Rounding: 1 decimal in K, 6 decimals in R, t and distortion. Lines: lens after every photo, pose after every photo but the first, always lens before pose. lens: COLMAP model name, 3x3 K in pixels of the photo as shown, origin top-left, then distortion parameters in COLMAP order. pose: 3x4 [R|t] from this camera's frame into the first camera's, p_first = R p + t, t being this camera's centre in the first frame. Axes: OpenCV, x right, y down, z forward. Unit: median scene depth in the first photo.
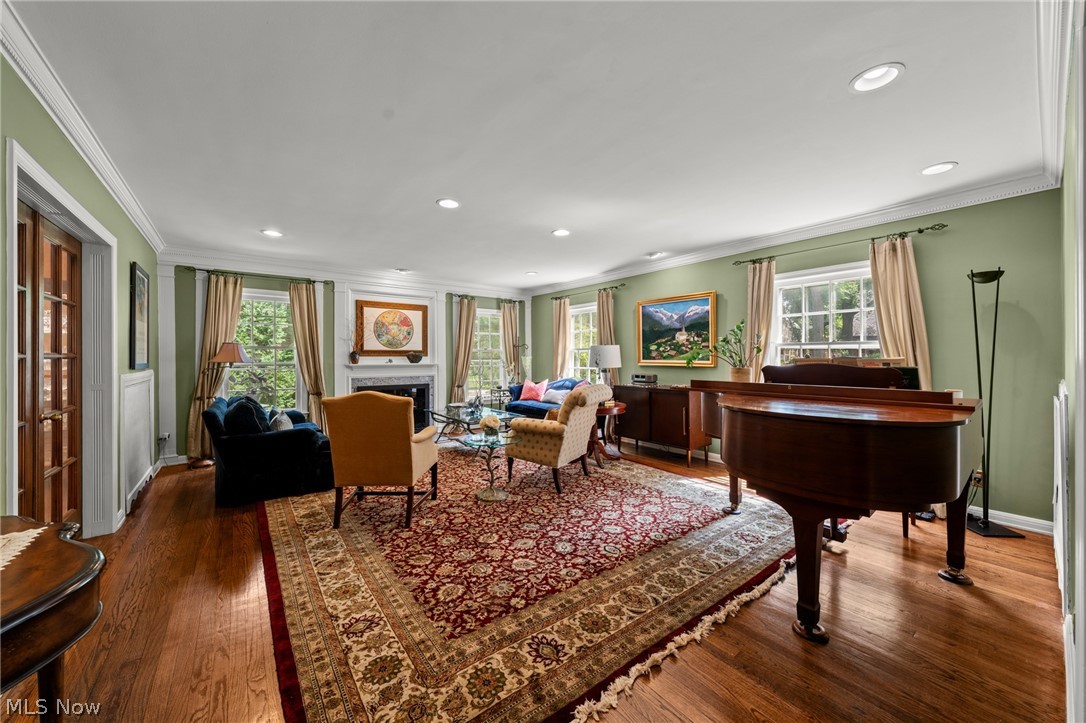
lens RADIAL K [[380.2, 0, 545.6], [0, 380.2, 355.1], [0, 0, 1]] dist [0.000888, 0.000022]
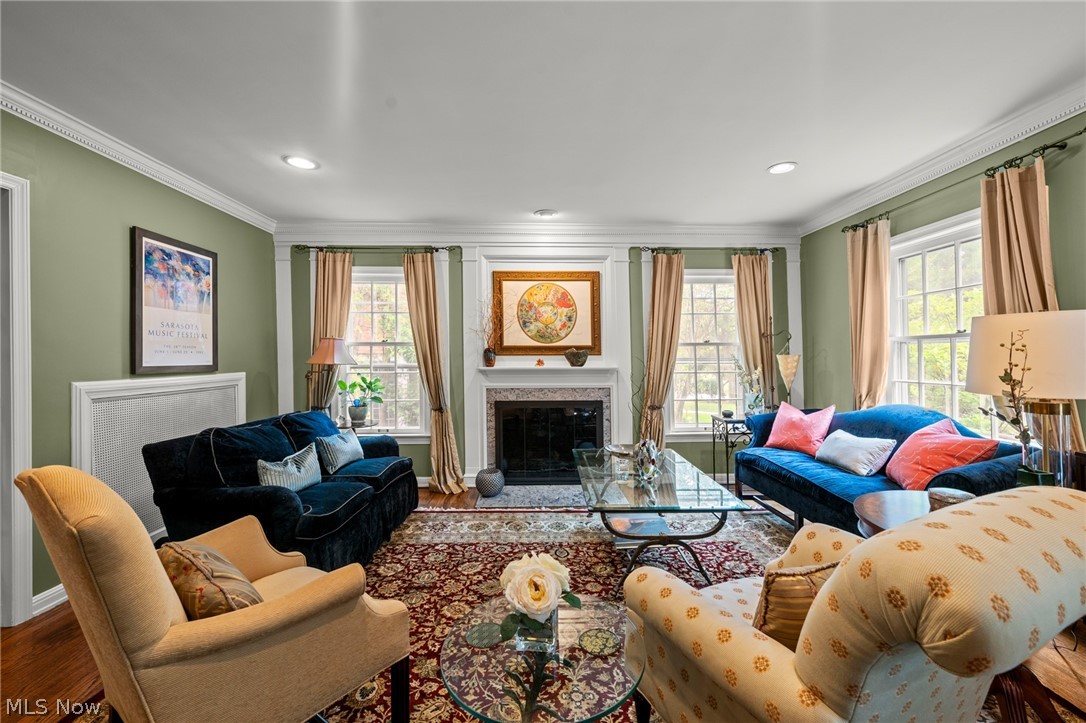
lens RADIAL K [[441.9, 0, 563.2], [0, 441.9, 343.4], [0, 0, 1]] dist [-0.004212, -0.000241]
pose [[0.830449, -0.015616, -0.556876, 0.032700], [0.005717, 0.999793, -0.019511, -0.002313], [0.557066, 0.013020, 0.830366, 0.396329]]
